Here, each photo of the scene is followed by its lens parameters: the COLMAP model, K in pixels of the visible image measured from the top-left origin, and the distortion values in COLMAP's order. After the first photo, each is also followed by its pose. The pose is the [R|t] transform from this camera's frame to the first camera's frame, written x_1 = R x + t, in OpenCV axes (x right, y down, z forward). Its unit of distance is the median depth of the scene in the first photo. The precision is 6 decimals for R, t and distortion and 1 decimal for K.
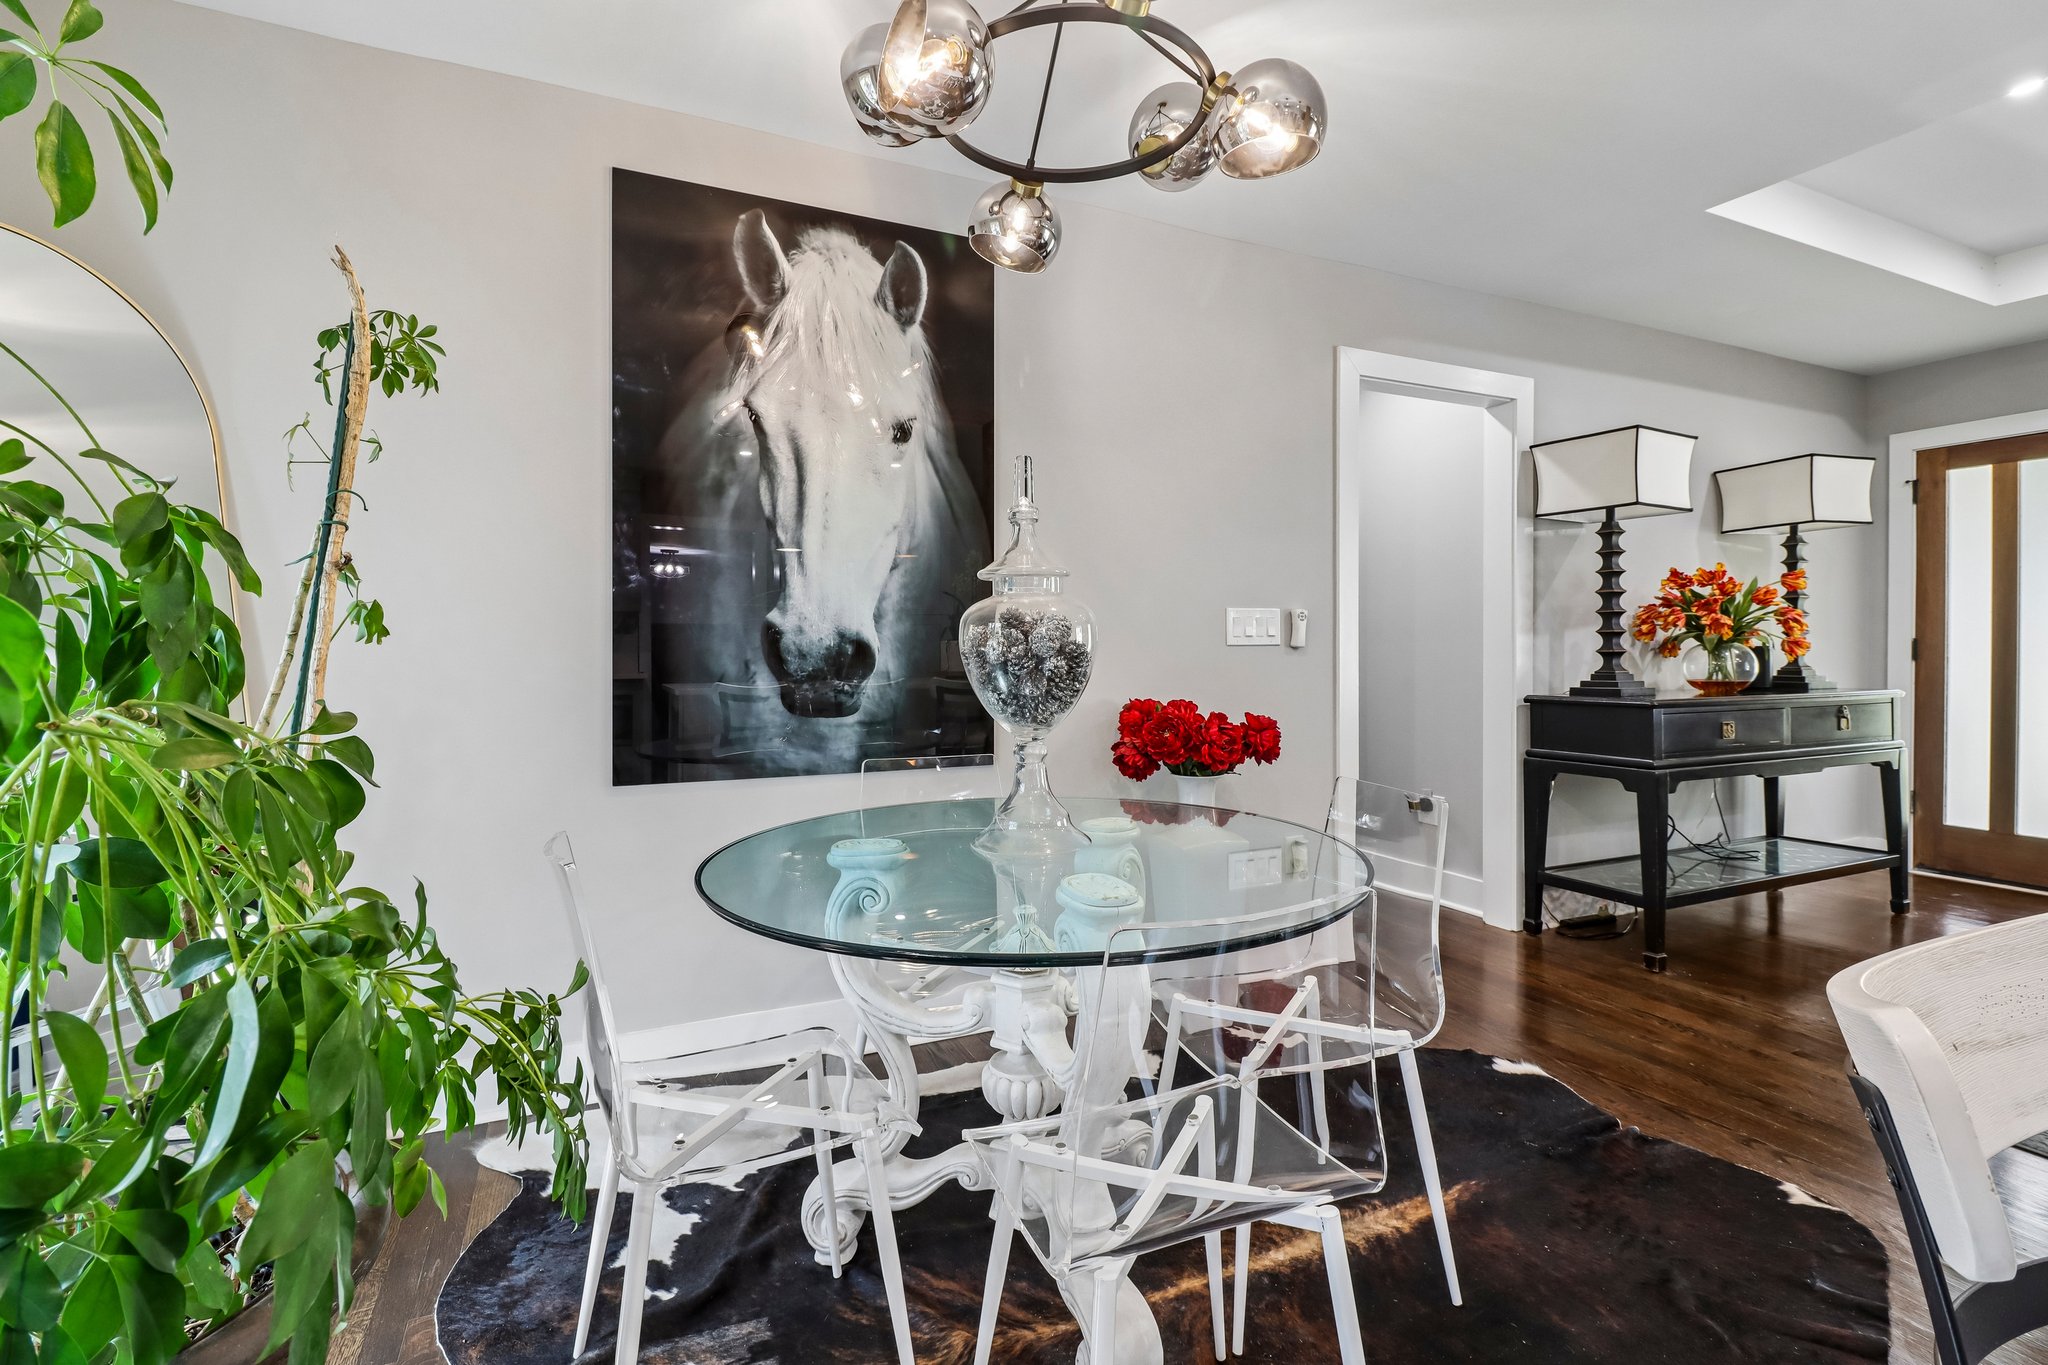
lens RADIAL K [[956.4, 0, 1025.0], [0, 956.4, 645.2], [0, 0, 1]] dist [0.000255, -0.008983]
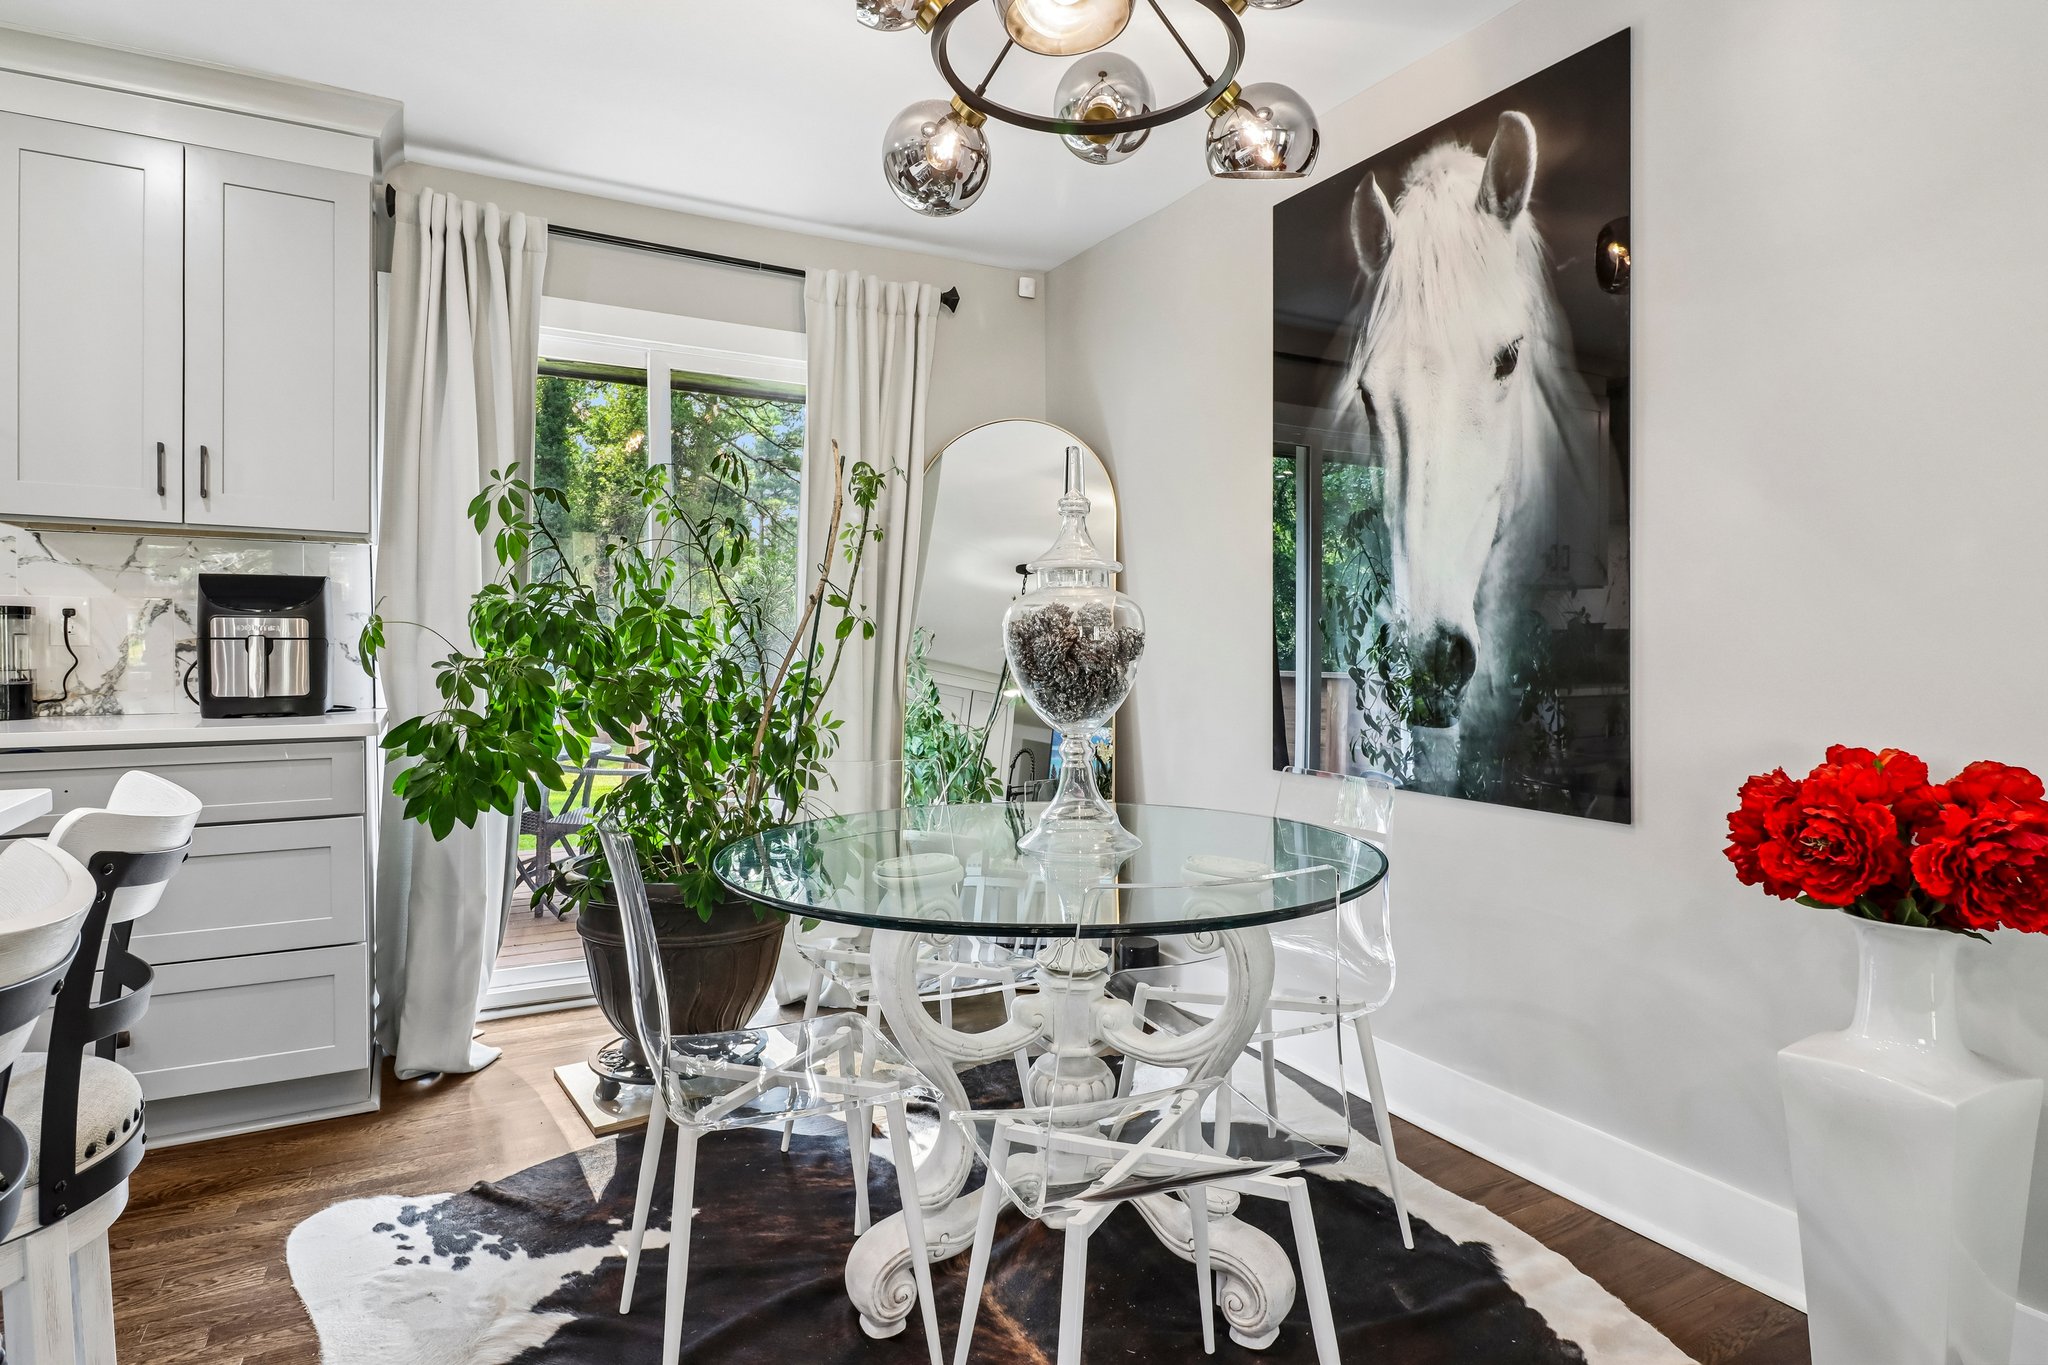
lens RADIAL K [[1109.8, 0, 1035.4], [0, 1109.8, 654.4], [0, 0, 1]] dist [-0.015380, -0.000702]
pose [[0.080649, 0.008566, -0.996706, 0.720476], [-0.003064, 0.999960, 0.008346, 0.004151], [0.996738, 0.002380, 0.080672, 0.555270]]
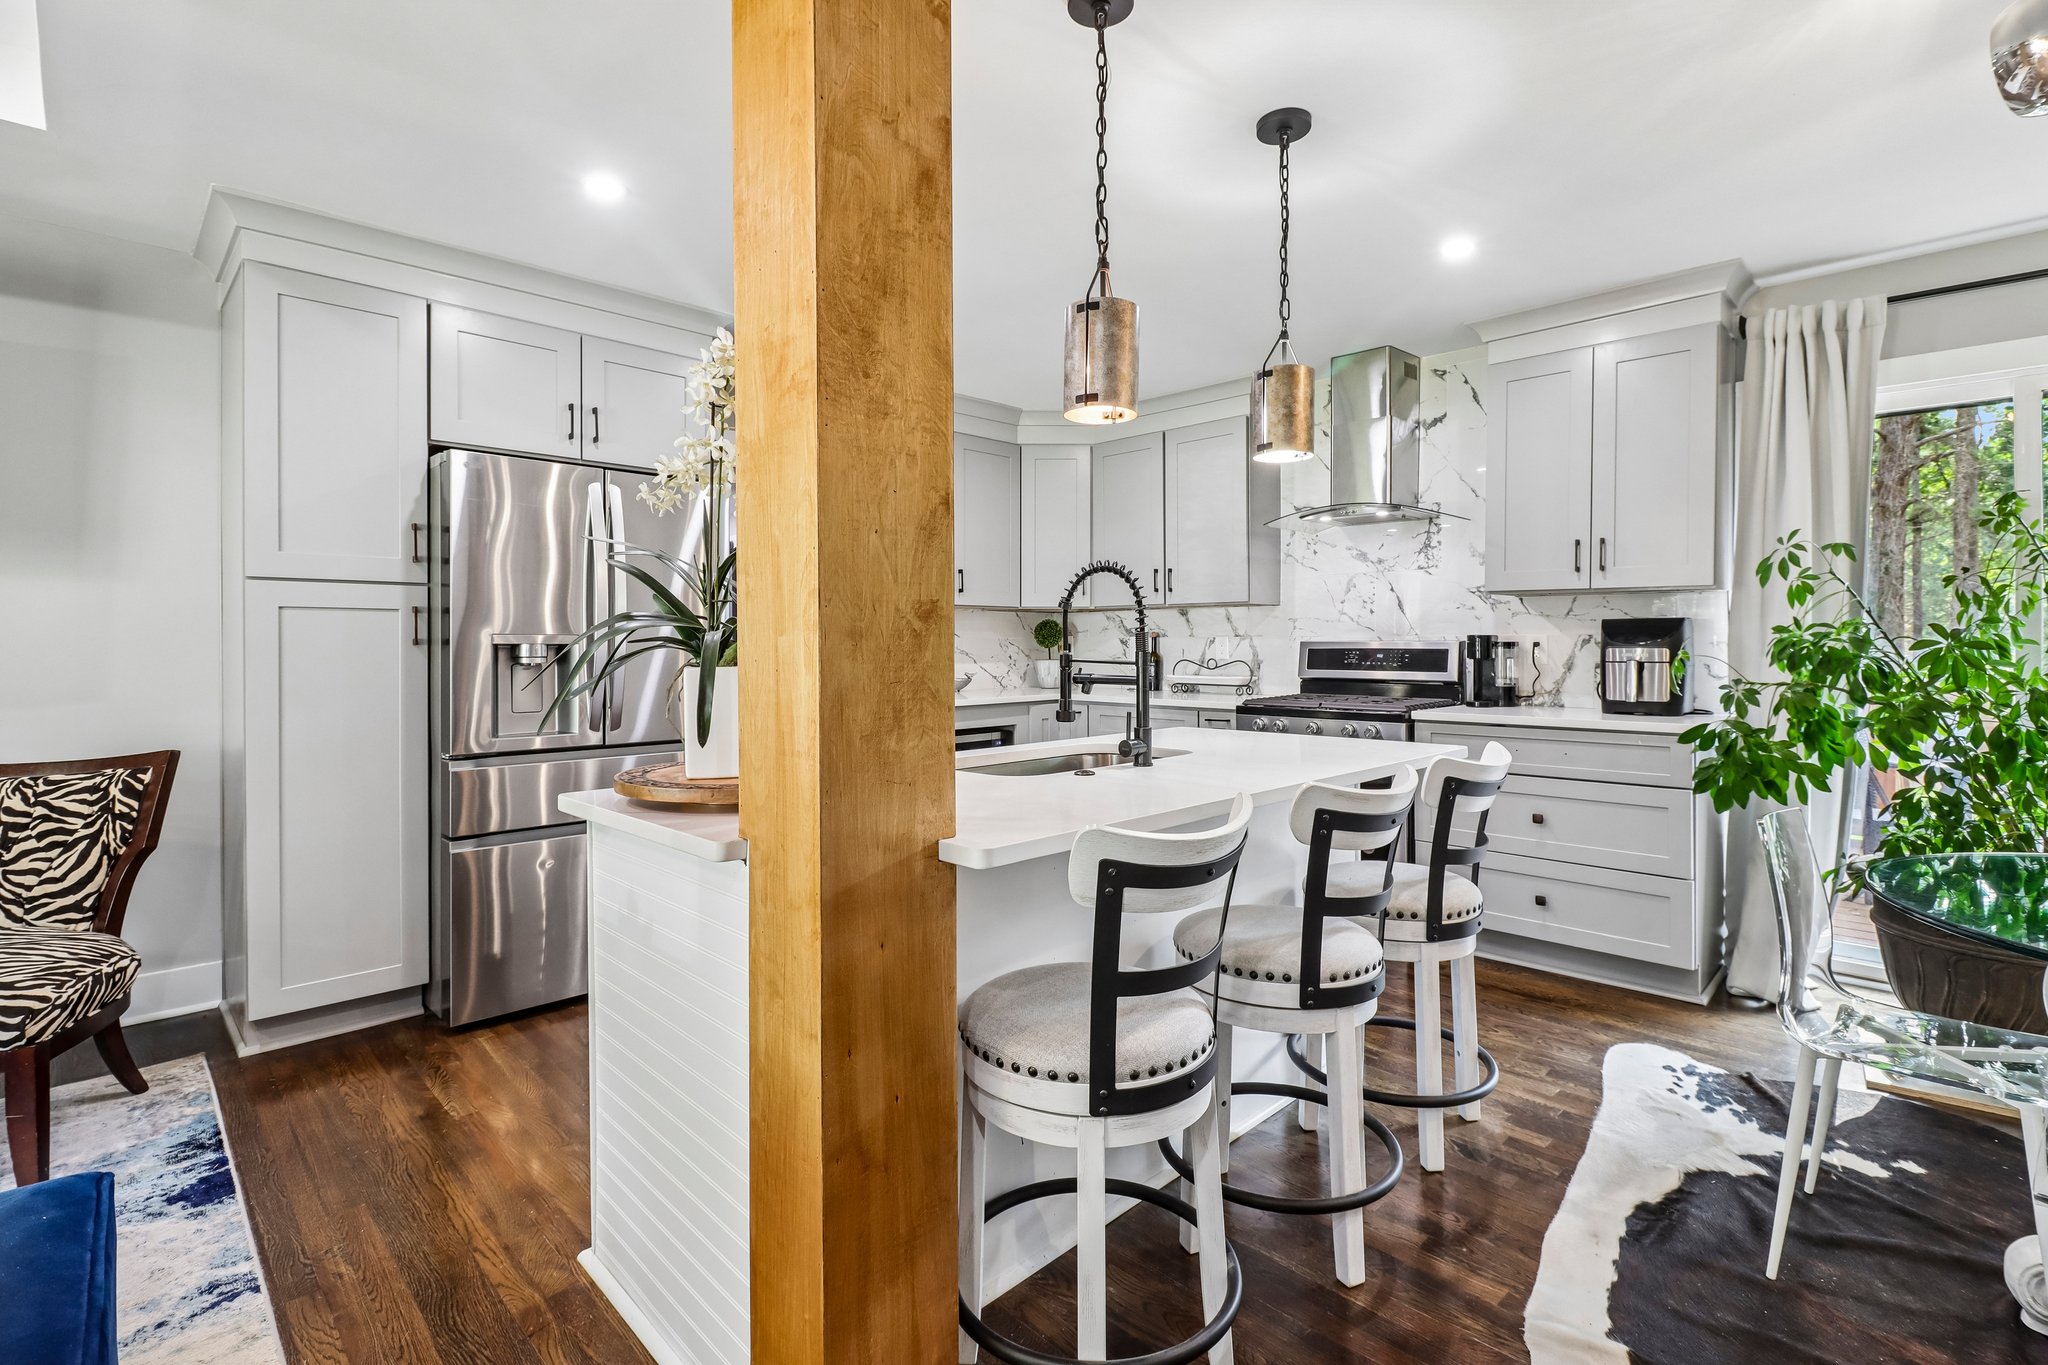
lens RADIAL K [[956.4, 0, 1035.6], [0, 956.4, 646.6], [0, 0, 1]] dist [0.000255, -0.008983]
pose [[-0.938676, 0.005691, -0.344754, 0.871554], [0.004737, 0.999982, 0.003609, -0.028692], [0.344768, 0.001755, -0.938686, 0.861241]]
